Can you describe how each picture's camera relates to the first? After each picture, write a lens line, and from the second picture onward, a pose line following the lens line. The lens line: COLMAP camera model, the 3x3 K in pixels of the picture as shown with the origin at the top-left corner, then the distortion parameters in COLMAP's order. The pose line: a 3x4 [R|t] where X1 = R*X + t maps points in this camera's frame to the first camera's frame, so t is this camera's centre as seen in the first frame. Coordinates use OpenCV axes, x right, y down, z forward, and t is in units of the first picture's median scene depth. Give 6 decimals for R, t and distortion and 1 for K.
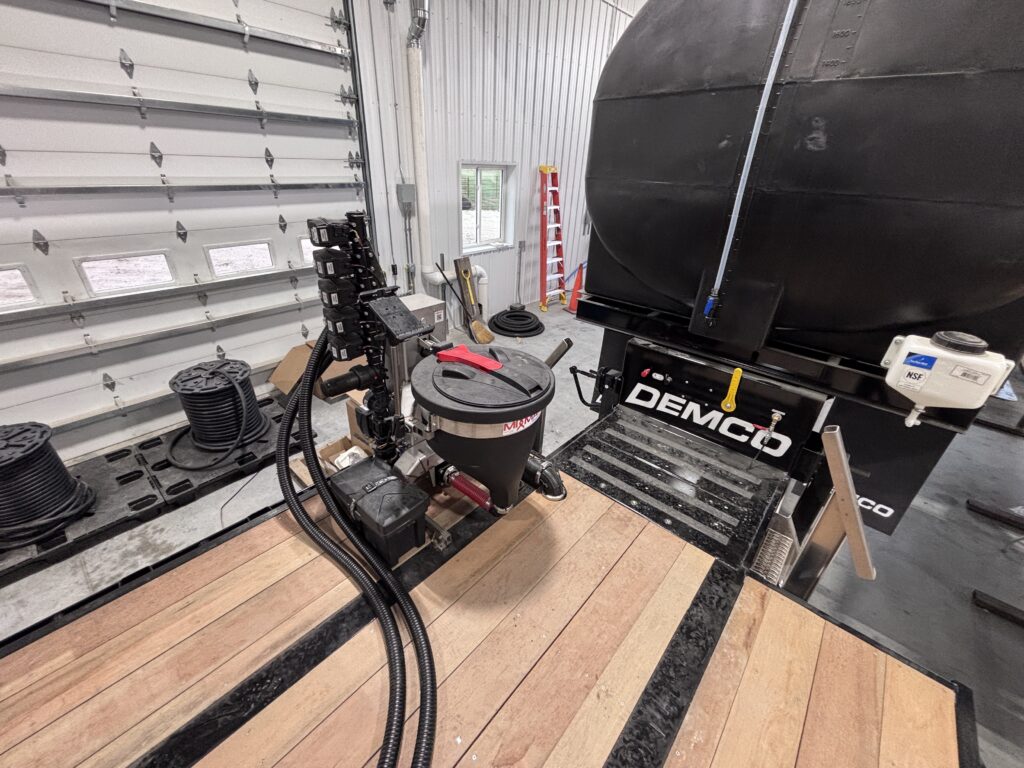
lens RADIAL K [[415.3, 0, 513.7], [0, 415.3, 378.6], [0, 0, 1]] dist [0.000412, -0.000047]
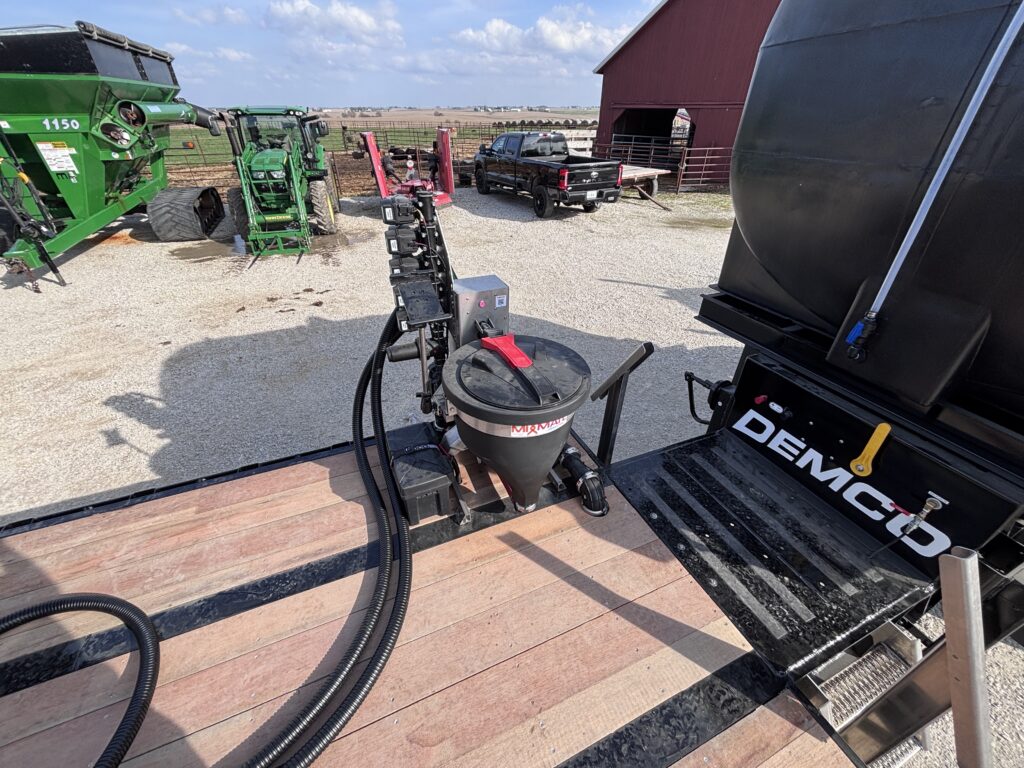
lens RADIAL K [[409.9, 0, 512.0], [0, 409.9, 384.0], [0, 0, 1]] dist [-0.000894, -0.000220]
pose [[0.905445, 0.204627, -0.371884, 0.187605], [-0.173518, 0.978014, 0.115675, -0.057389], [0.387378, -0.040209, 0.921044, 0.083506]]
